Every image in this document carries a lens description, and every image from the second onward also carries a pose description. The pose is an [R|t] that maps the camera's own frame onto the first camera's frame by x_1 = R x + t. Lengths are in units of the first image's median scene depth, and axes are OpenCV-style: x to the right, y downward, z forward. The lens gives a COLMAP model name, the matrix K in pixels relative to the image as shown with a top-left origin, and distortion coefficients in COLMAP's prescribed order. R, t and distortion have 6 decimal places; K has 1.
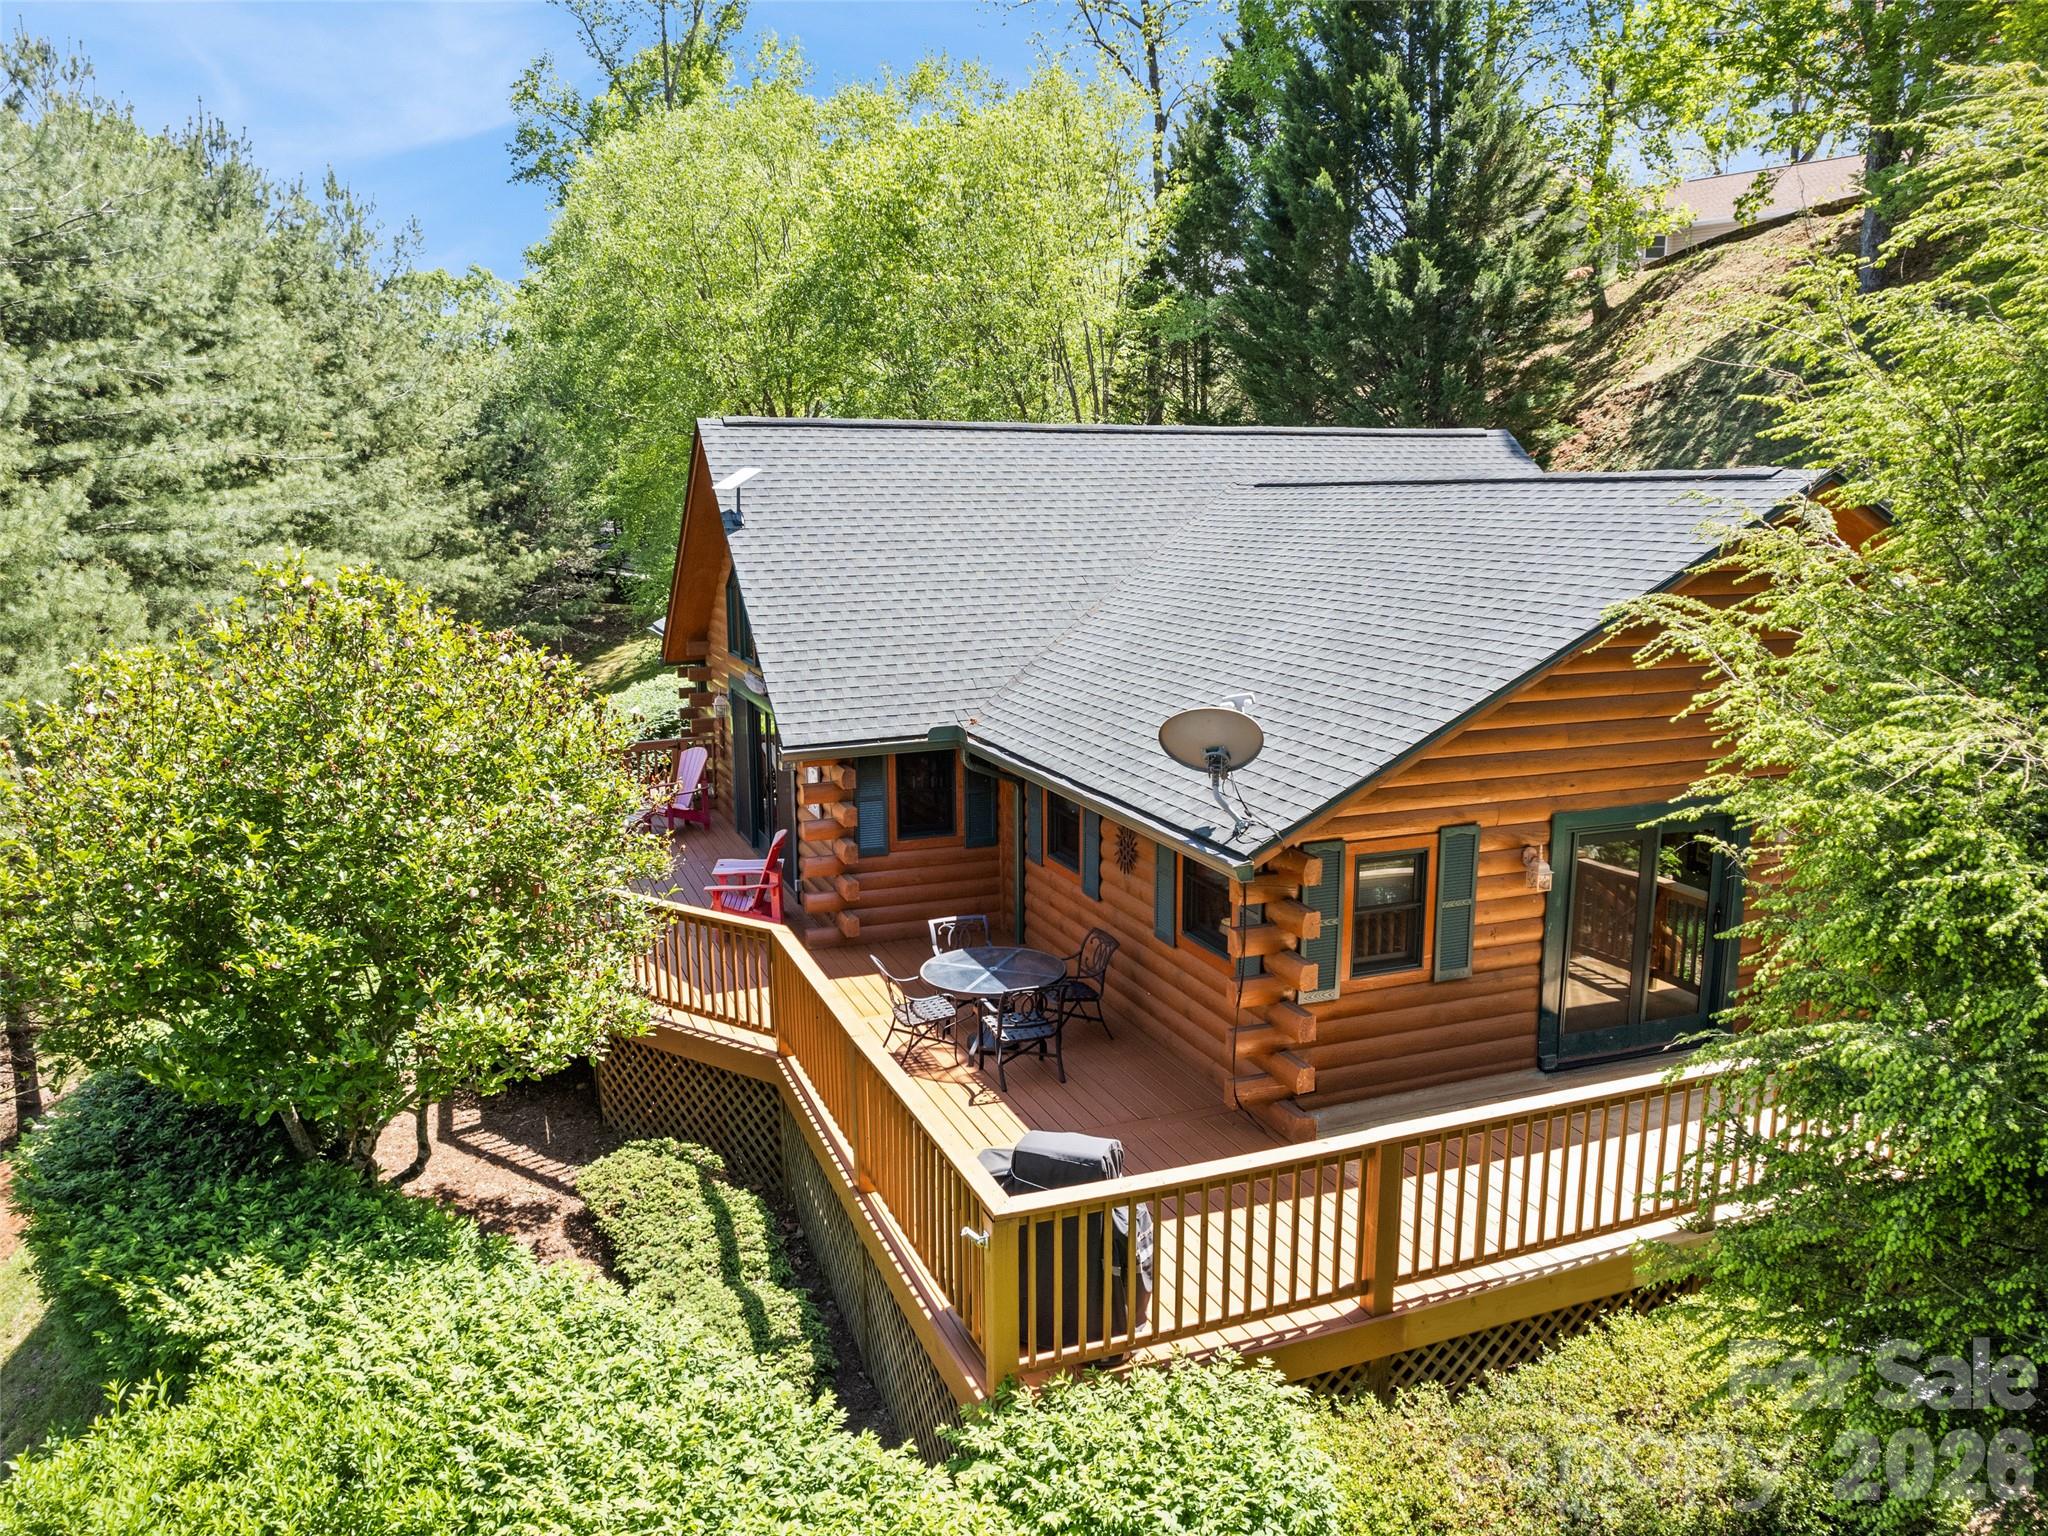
lens RADIAL K [[1451.7, 0, 1021.0], [0, 1451.7, 771.1], [0, 0, 1]] dist [-0.011591, -0.002208]
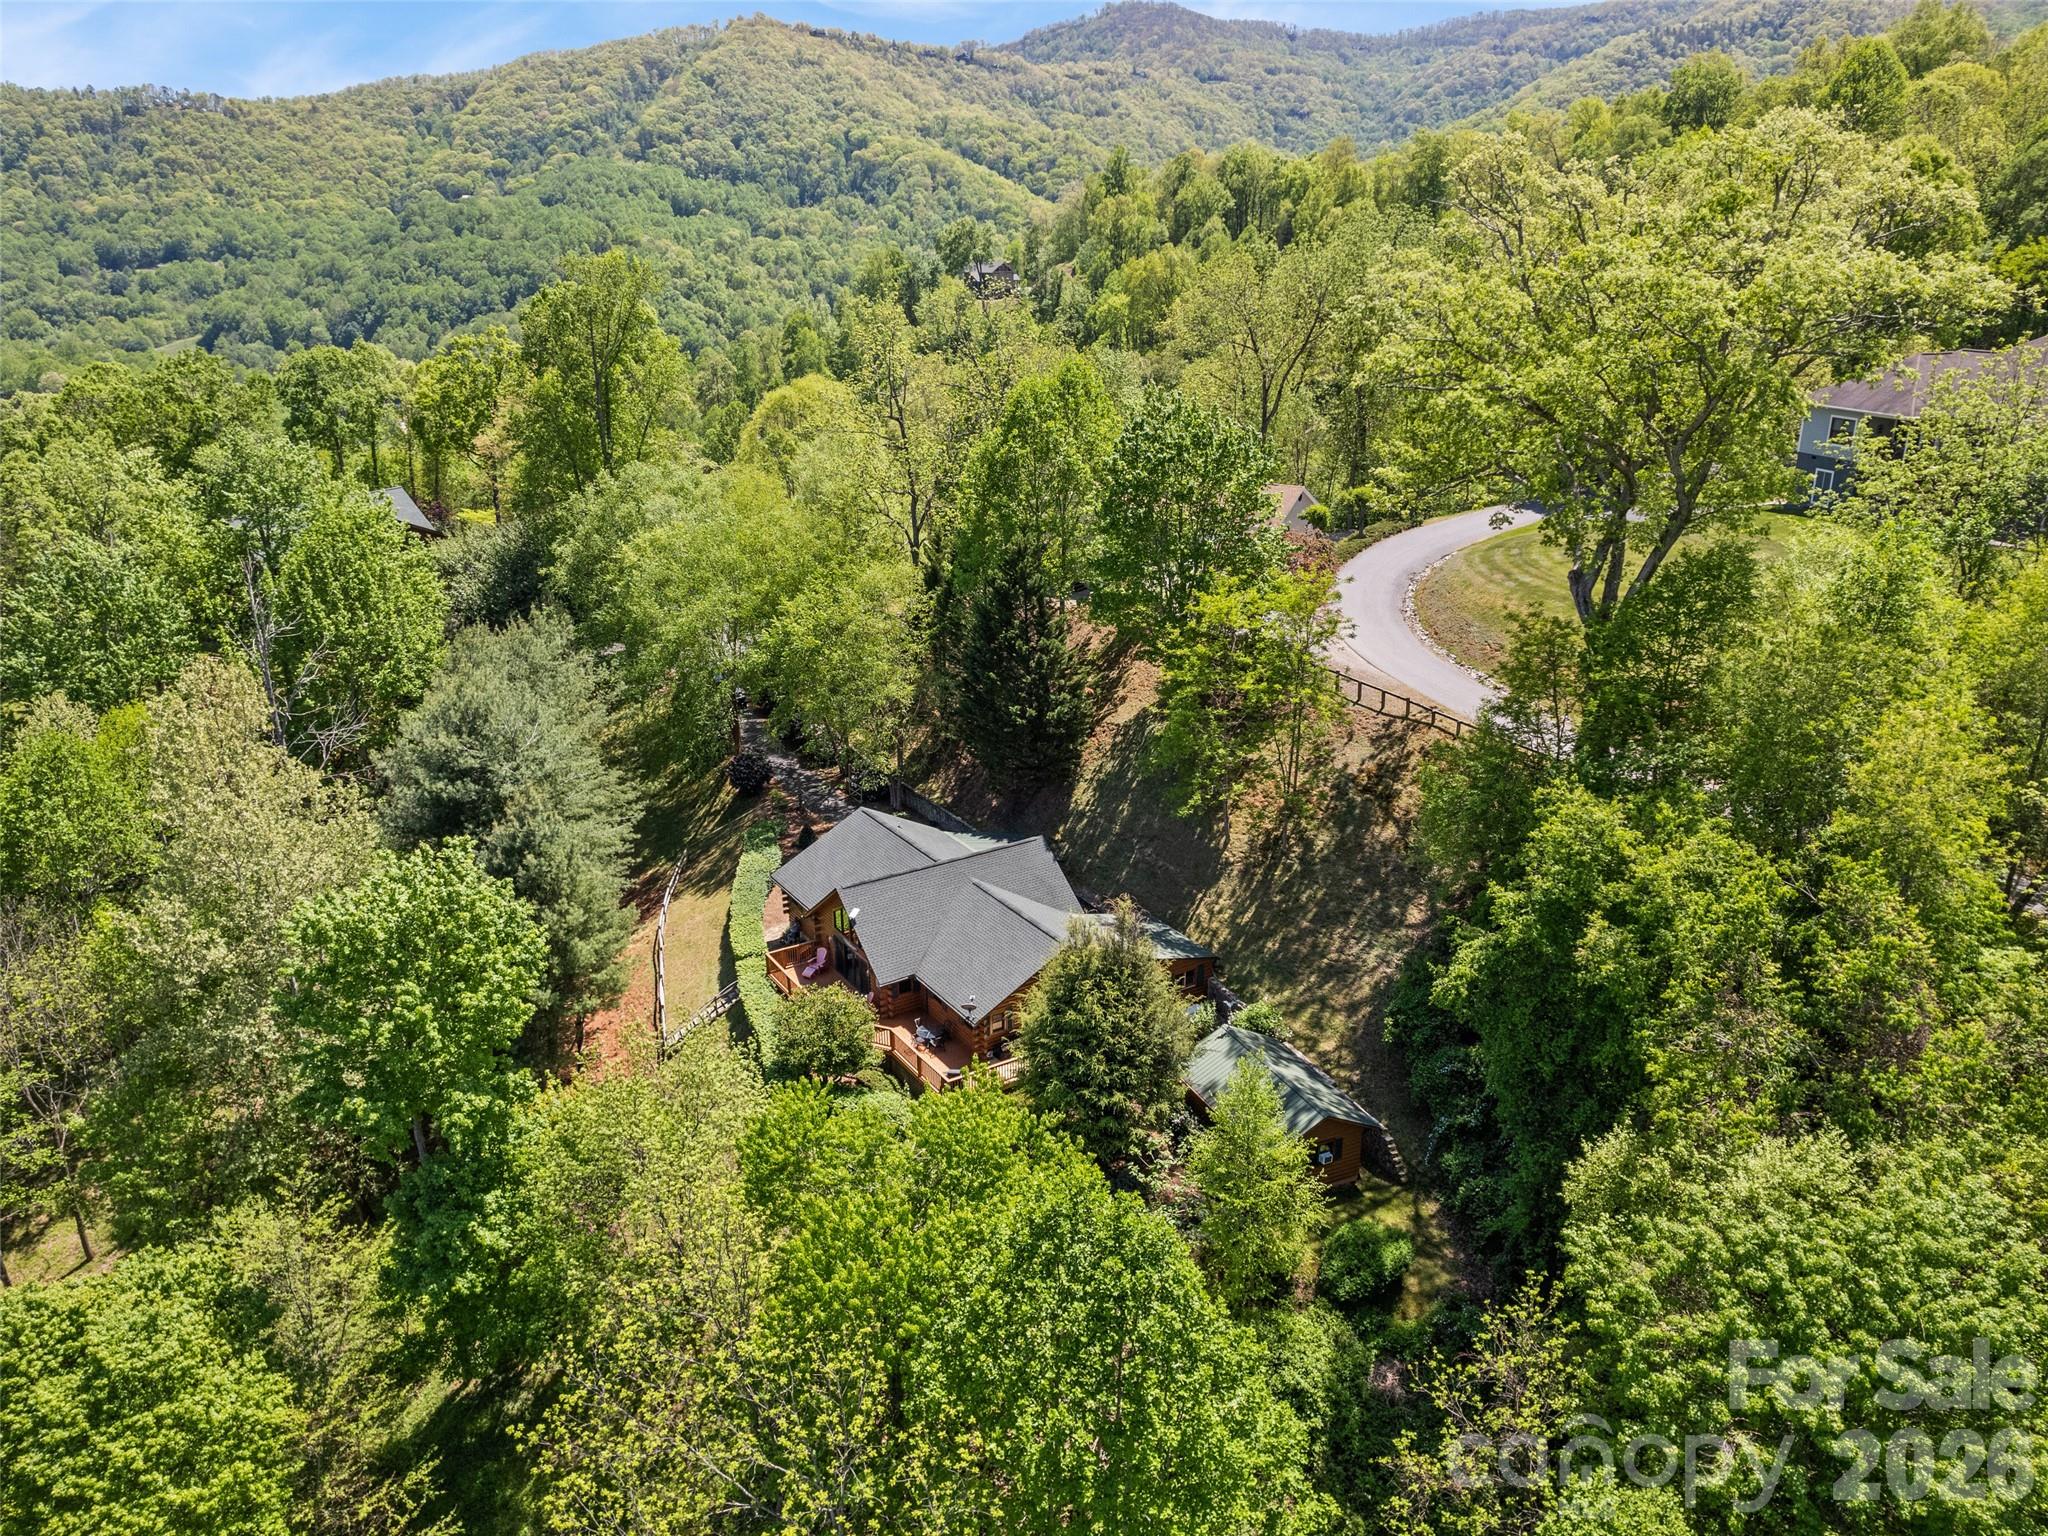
lens RADIAL K [[1451.7, 0, 1024.5], [0, 1451.7, 766.3], [0, 0, 1]] dist [-0.011591, -0.002208]
pose [[0.978887, -0.071181, 0.191606, -0.680067], [0.035593, 0.982443, 0.183136, -1.929999], [-0.201278, -0.172449, 0.964235, -4.403755]]
